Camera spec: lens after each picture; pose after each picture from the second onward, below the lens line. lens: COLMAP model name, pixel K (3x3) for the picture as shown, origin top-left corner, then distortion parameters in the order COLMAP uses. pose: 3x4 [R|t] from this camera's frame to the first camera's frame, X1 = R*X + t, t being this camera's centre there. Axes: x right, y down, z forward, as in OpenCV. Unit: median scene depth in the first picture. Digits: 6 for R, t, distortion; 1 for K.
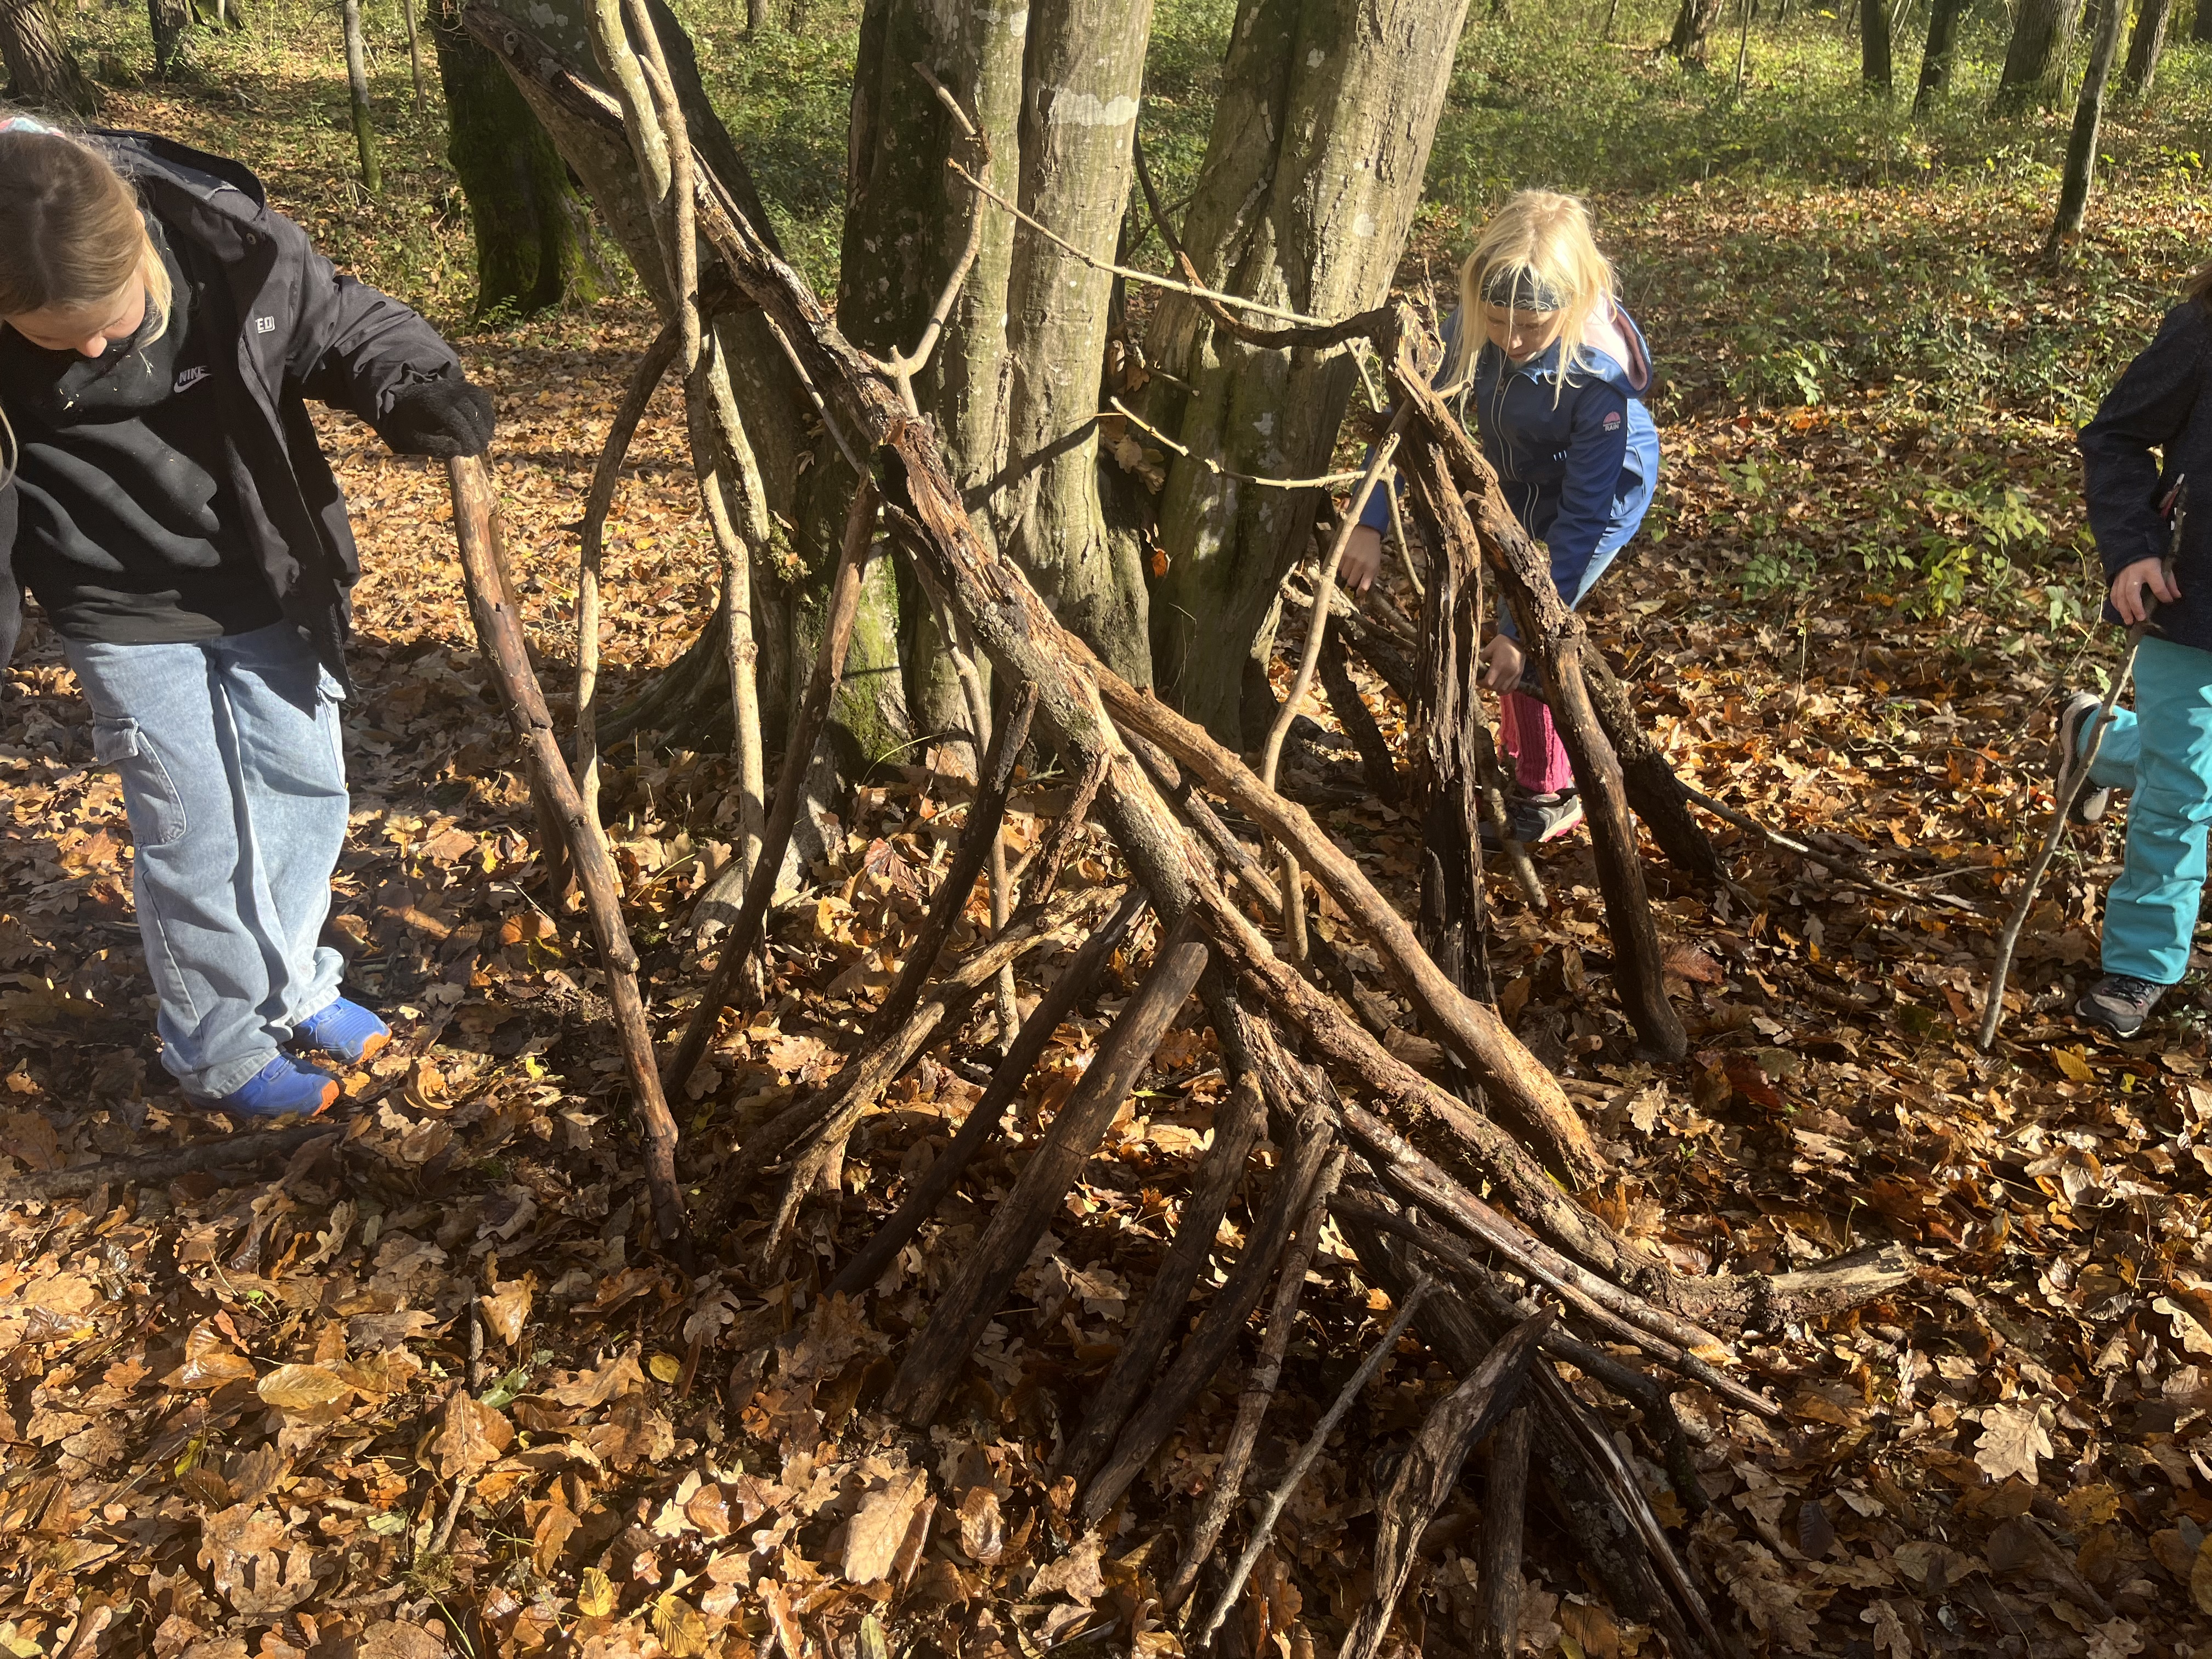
lens RADIAL K [[1690.0, 0, 1104.8], [0, 1690.0, 824.1], [0, 0, 1]] dist [0.002210, 0.000997]
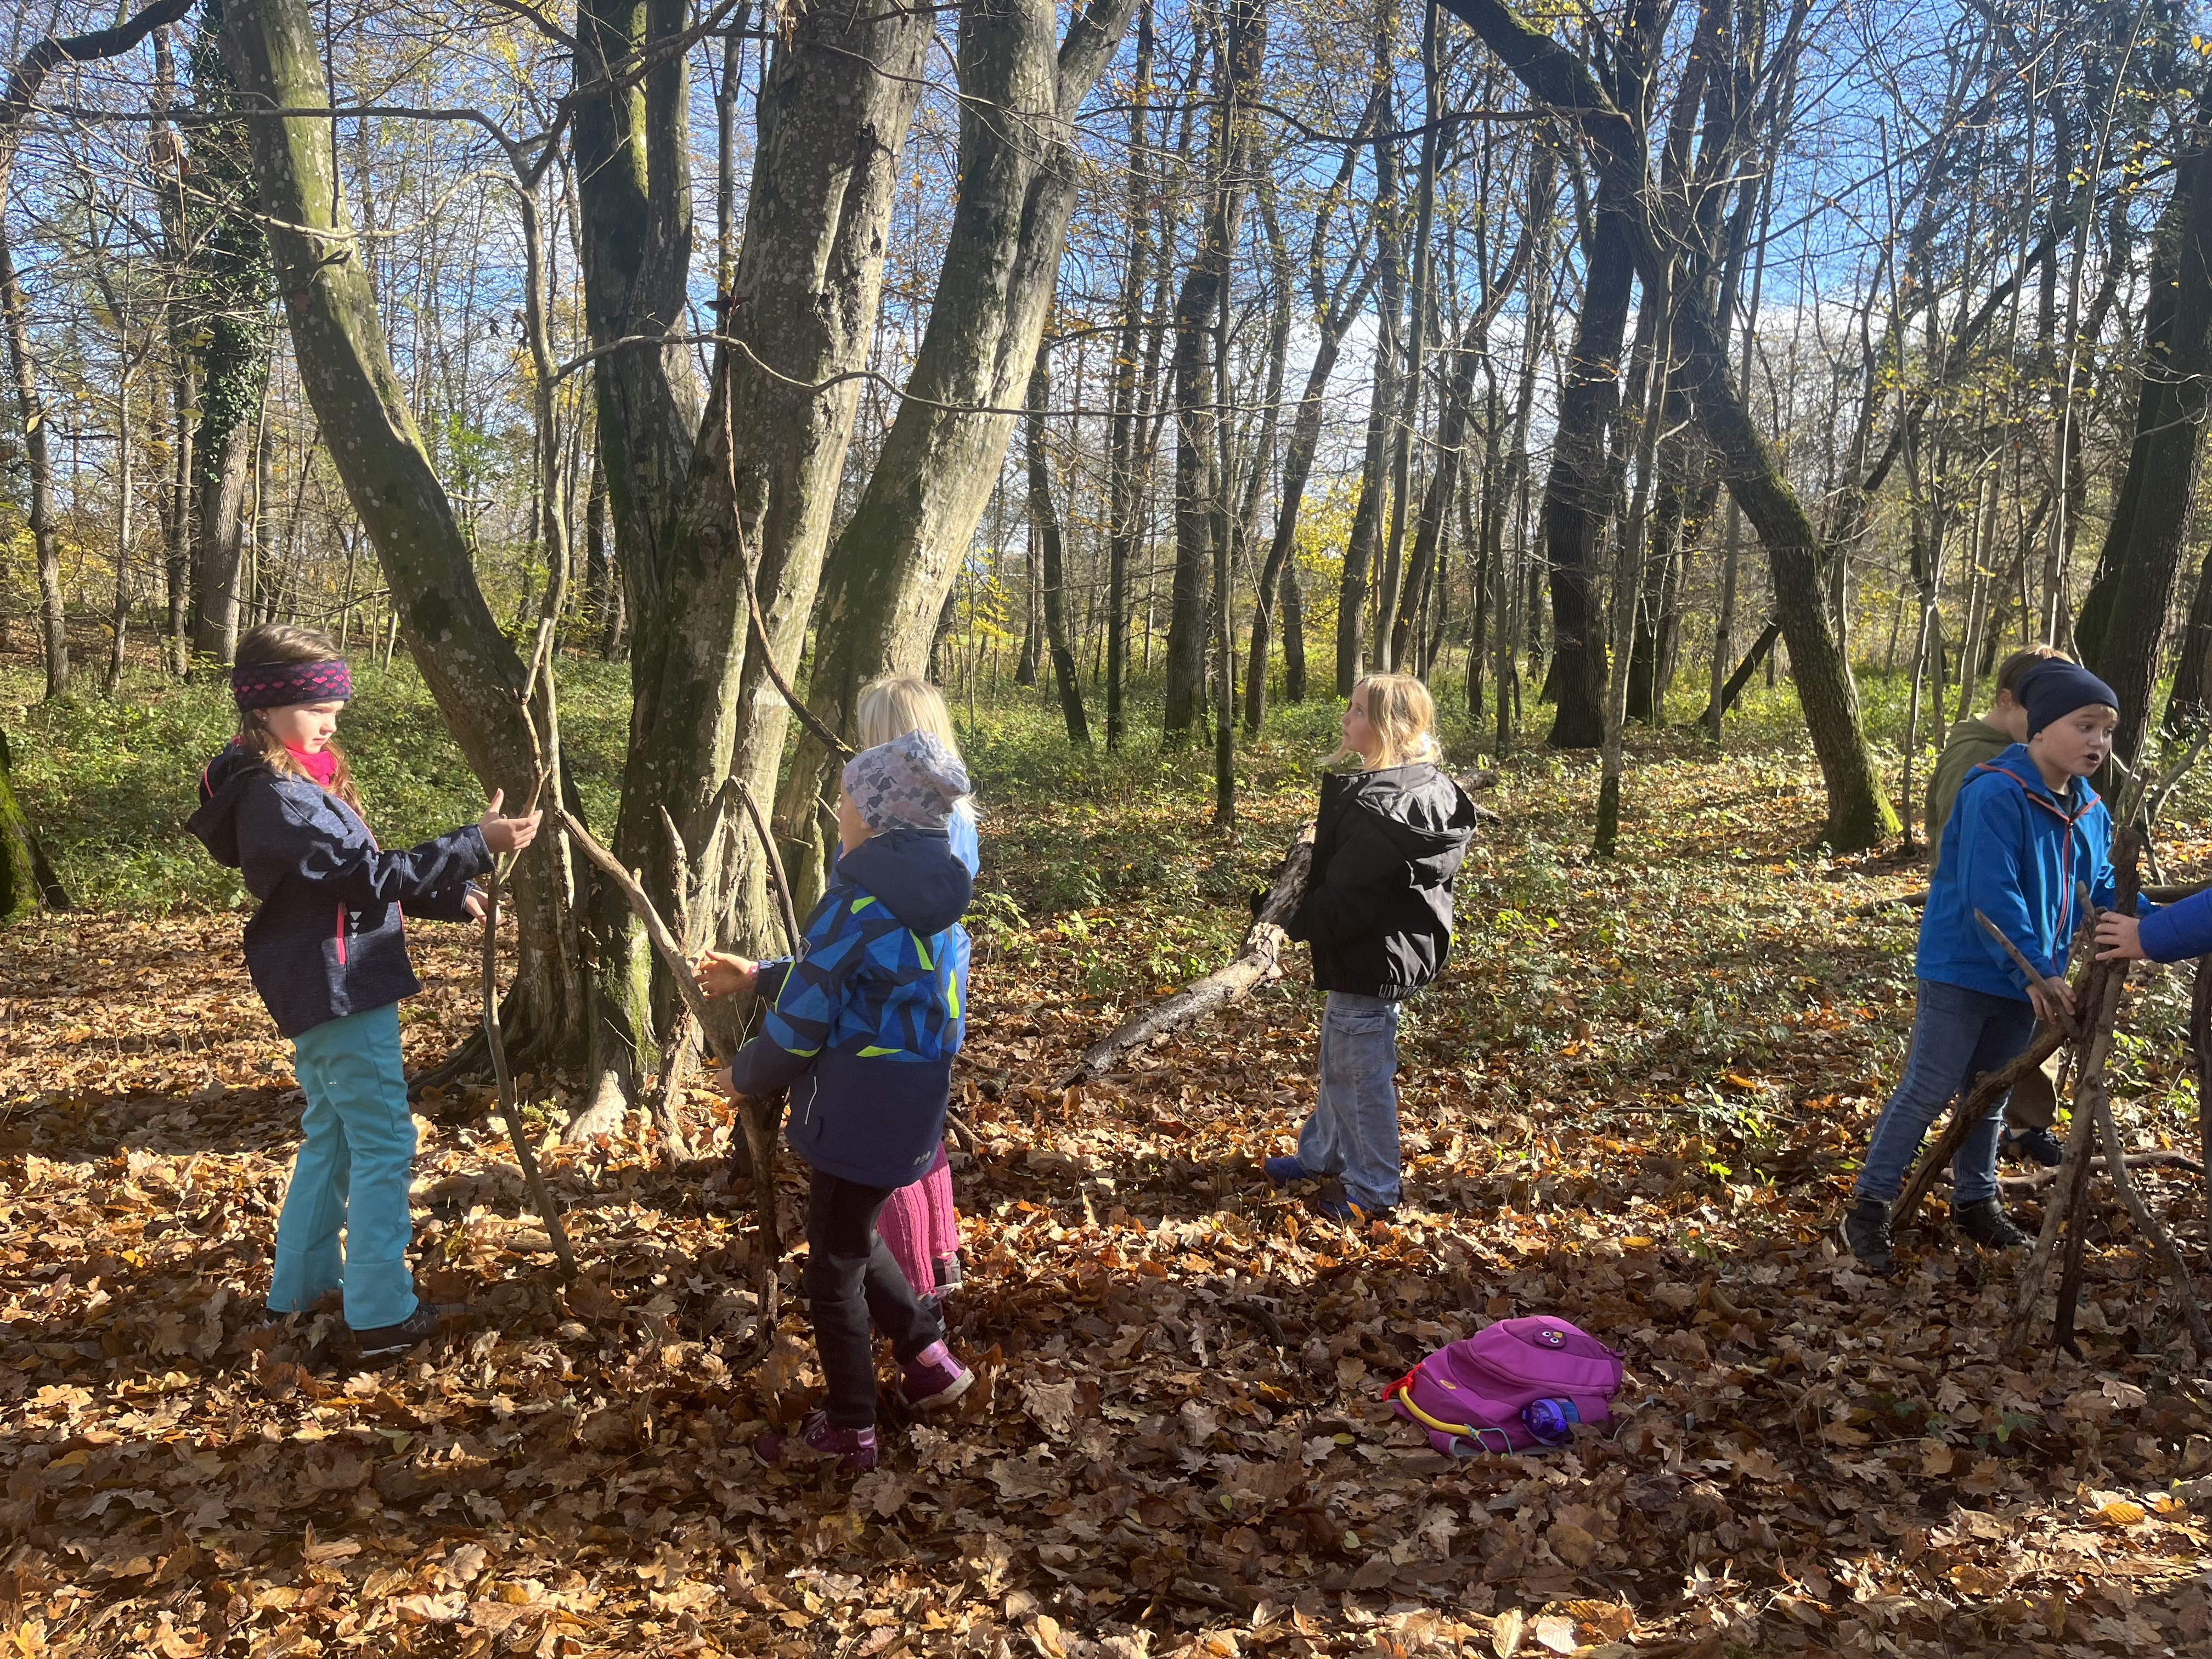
lens RADIAL K [[1690.0, 0, 1106.2], [0, 1690.0, 834.1], [0, 0, 1]] dist [0.002210, 0.000997]
pose [[0.913653, -0.028167, 0.405518, -0.408619], [0.171471, 0.931202, -0.321652, 0.388157], [-0.368559, 0.363413, 0.855626, -0.708634]]
